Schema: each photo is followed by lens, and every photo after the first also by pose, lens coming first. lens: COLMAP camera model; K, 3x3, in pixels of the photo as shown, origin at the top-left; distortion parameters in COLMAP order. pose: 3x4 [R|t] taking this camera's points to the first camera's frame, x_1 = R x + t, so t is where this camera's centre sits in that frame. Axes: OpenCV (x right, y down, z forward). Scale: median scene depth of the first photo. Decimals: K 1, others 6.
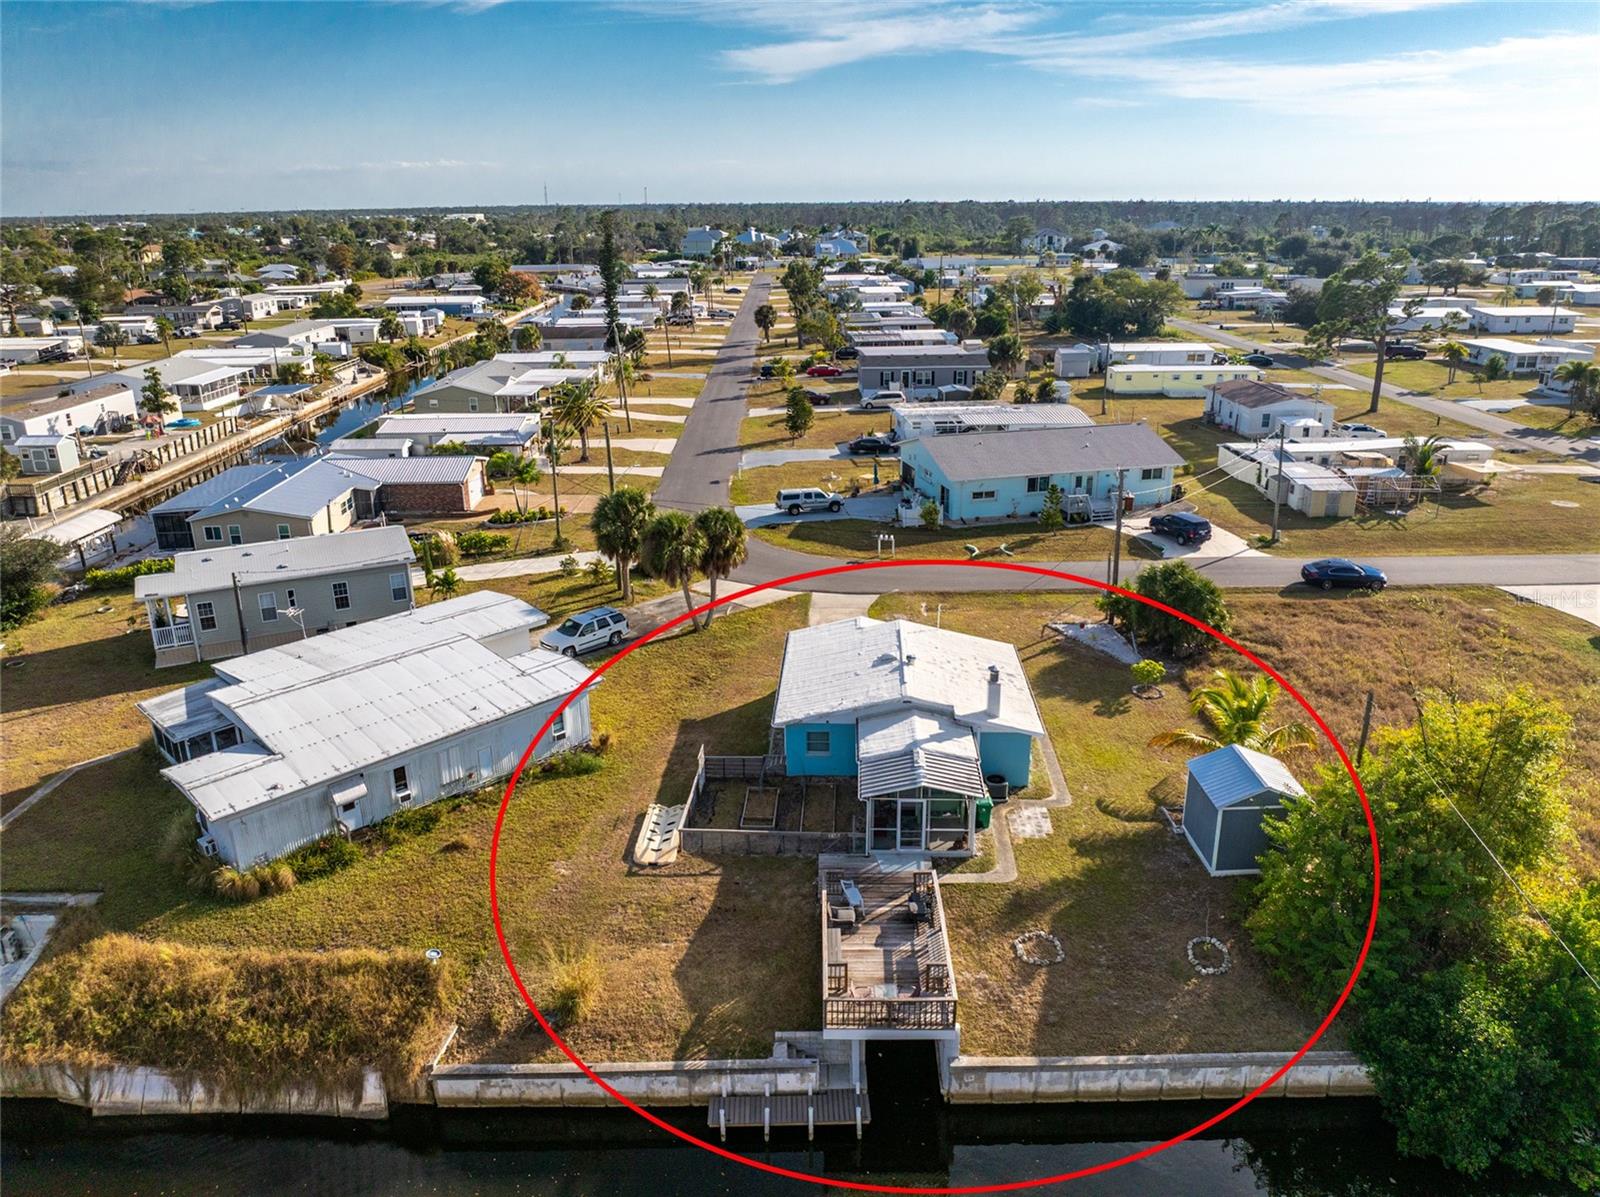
lens RADIAL K [[1125.2, 0, 797.5], [0, 1125.2, 593.7], [0, 0, 1]] dist [-0.037237, 0.006121]
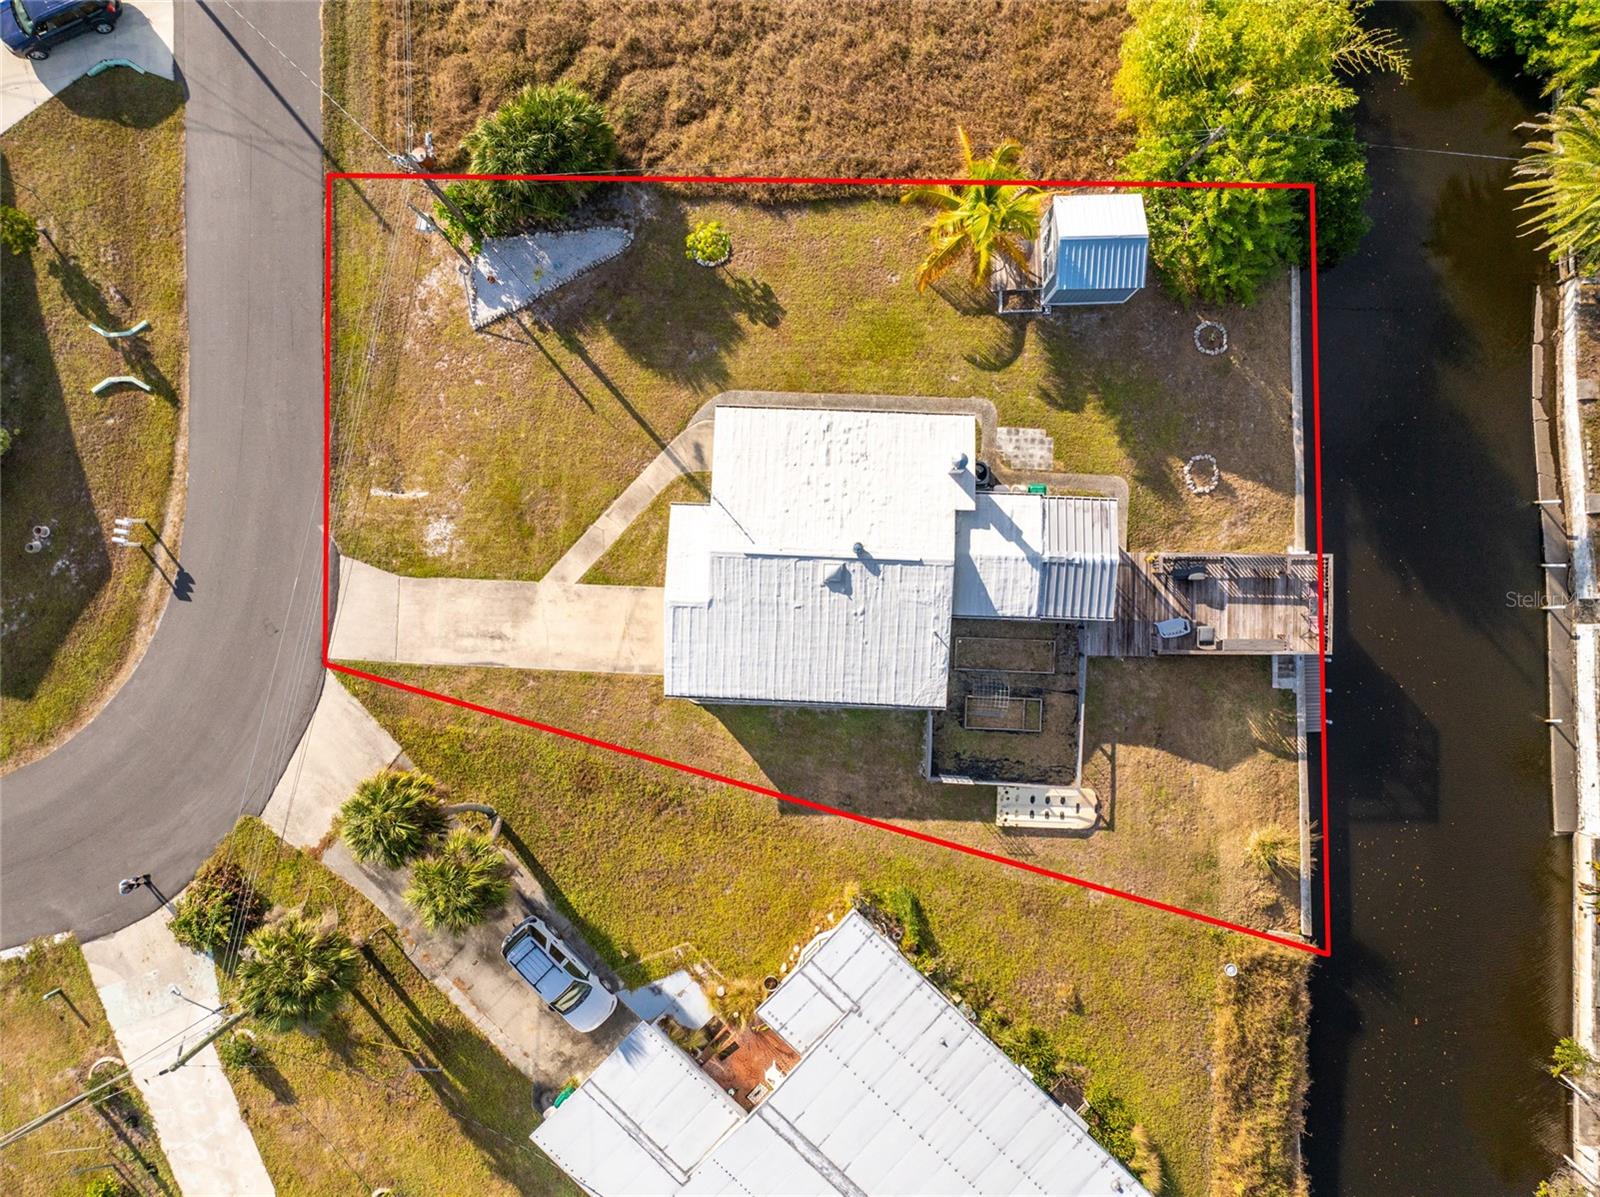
lens RADIAL K [[1130.2, 0, 797.1], [0, 1130.2, 582.0], [0, 0, 1]] dist [-0.043259, 0.017267]
pose [[-0.010638, -0.999671, 0.023335, 0.064336], [0.353761, 0.018065, 0.935161, -0.842044], [-0.935275, 0.018203, 0.353453, 0.846529]]
